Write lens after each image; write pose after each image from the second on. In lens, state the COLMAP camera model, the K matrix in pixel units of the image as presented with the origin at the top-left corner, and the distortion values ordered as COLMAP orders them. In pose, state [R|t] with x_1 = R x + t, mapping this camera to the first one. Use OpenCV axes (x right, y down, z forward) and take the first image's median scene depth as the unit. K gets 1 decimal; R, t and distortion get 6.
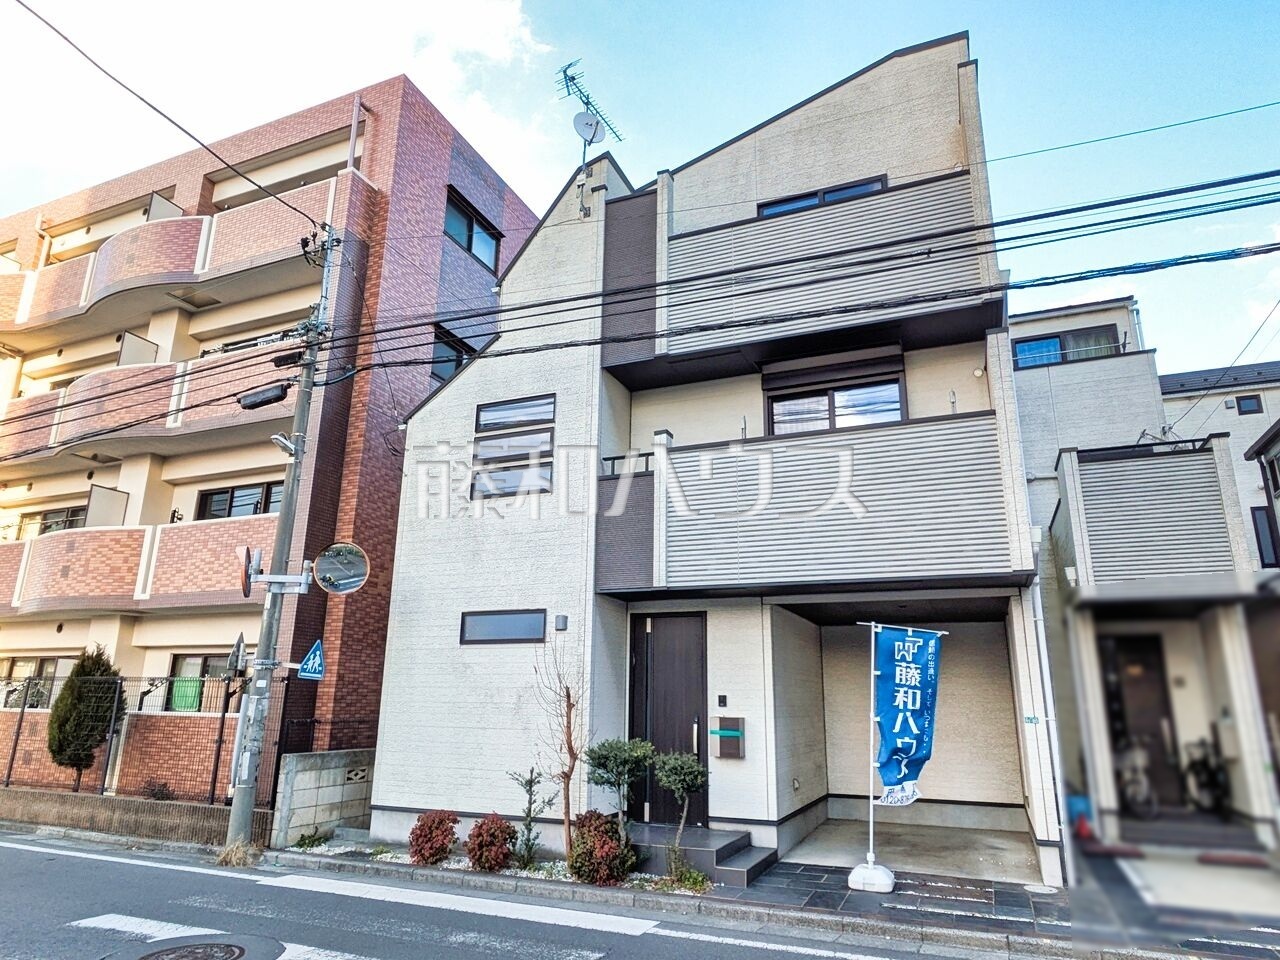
lens RADIAL K [[781.7, 0, 646.7], [0, 781.7, 487.4], [0, 0, 1]] dist [0.009396, -0.007269]
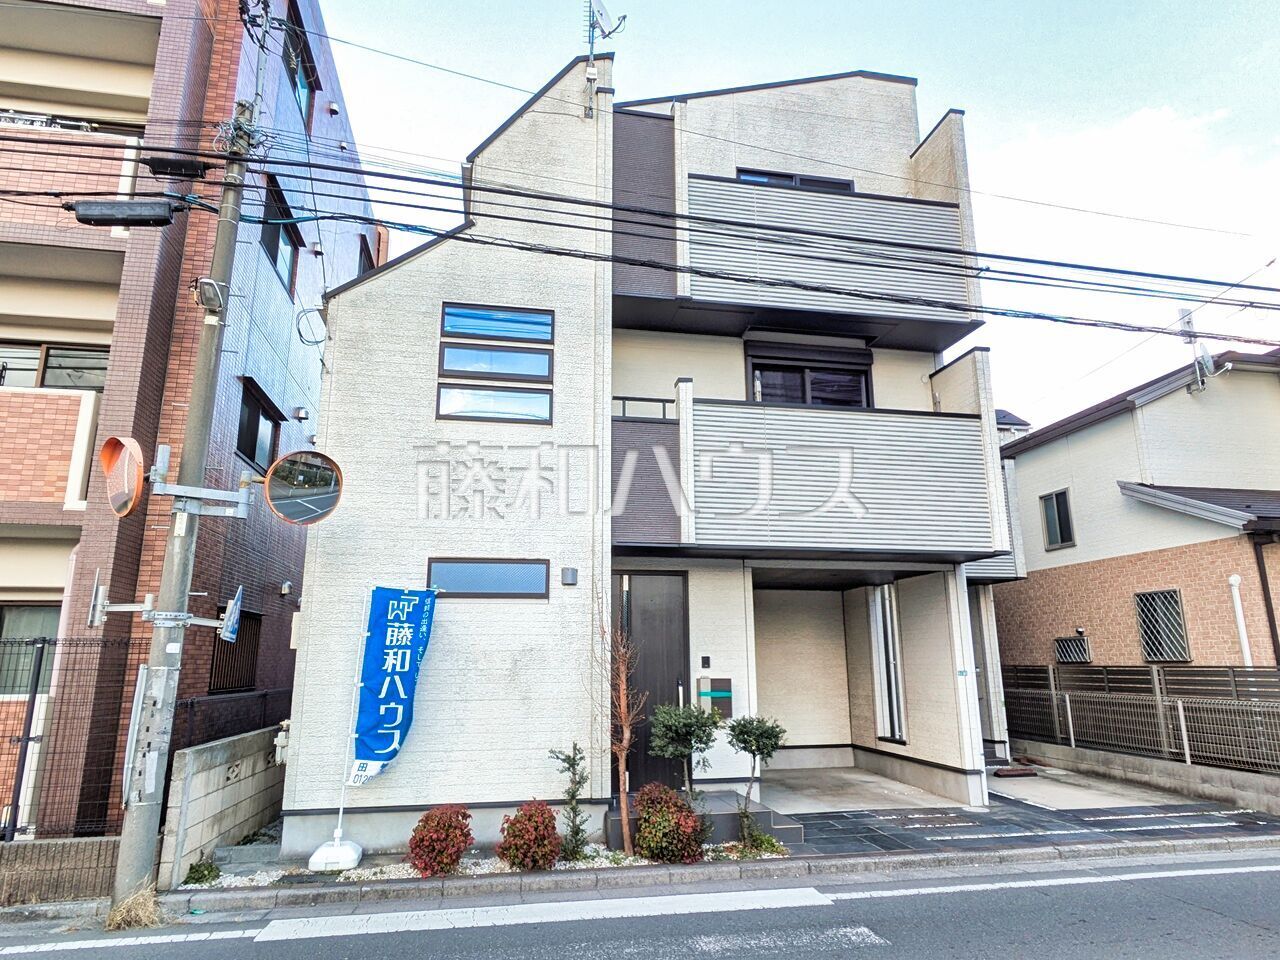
lens RADIAL K [[781.7, 0, 632.8], [0, 781.7, 478.3], [0, 0, 1]] dist [0.009396, -0.007269]
pose [[0.832731, 0.110275, 0.542585, -0.523215], [-0.130565, 0.991439, -0.001115, 0.055476], [-0.538063, -0.069914, 0.840000, 0.233095]]
